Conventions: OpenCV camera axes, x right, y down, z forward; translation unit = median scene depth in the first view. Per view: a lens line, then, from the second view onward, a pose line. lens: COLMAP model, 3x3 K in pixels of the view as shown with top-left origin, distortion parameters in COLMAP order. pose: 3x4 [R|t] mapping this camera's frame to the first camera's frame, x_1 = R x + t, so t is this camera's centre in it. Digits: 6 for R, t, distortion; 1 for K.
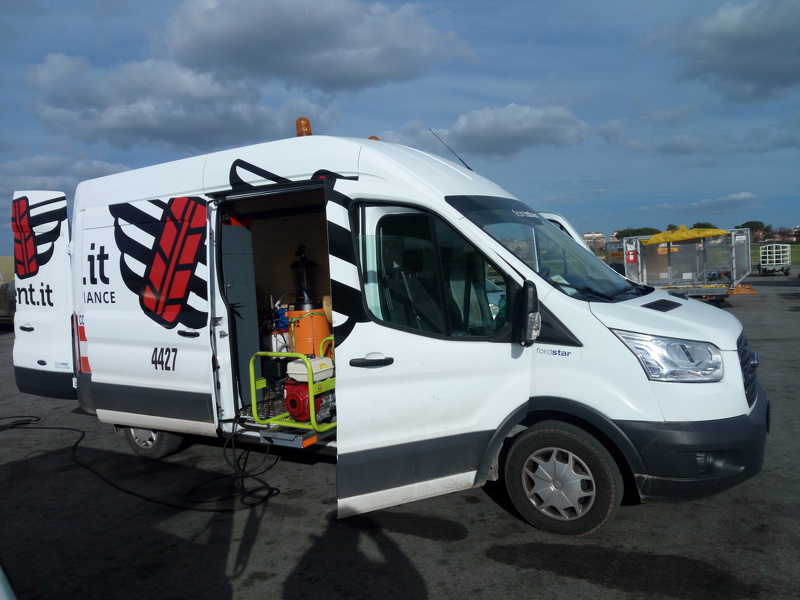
lens RADIAL K [[579.6, 0, 435.0], [0, 579.6, 286.7], [0, 0, 1]] dist [0.046565, -0.048922]
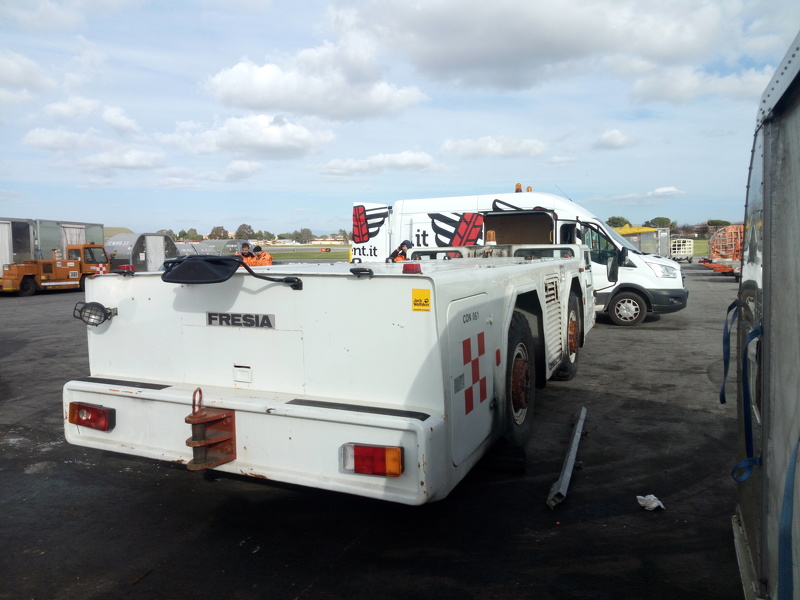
lens RADIAL K [[579.6, 0, 425.7], [0, 579.6, 280.5], [0, 0, 1]] dist [0.046565, -0.048922]
pose [[0.992622, 0.024267, 0.118800, -0.886823], [-0.026054, 0.999569, 0.013519, 0.108176], [-0.118420, -0.016515, 0.992826, -1.432145]]
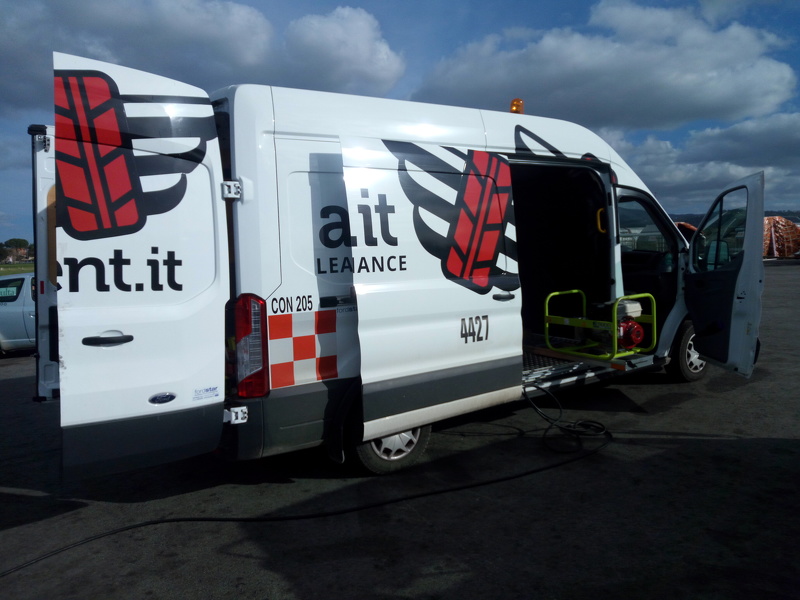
lens RADIAL K [[579.6, 0, 391.9], [0, 579.6, 294.6], [0, 0, 1]] dist [0.046565, -0.048922]
pose [[0.448616, -0.039312, 0.892860, -1.287897], [0.057182, 0.998248, 0.015221, 0.049327], [-0.891894, 0.044227, 0.450078, 0.702595]]
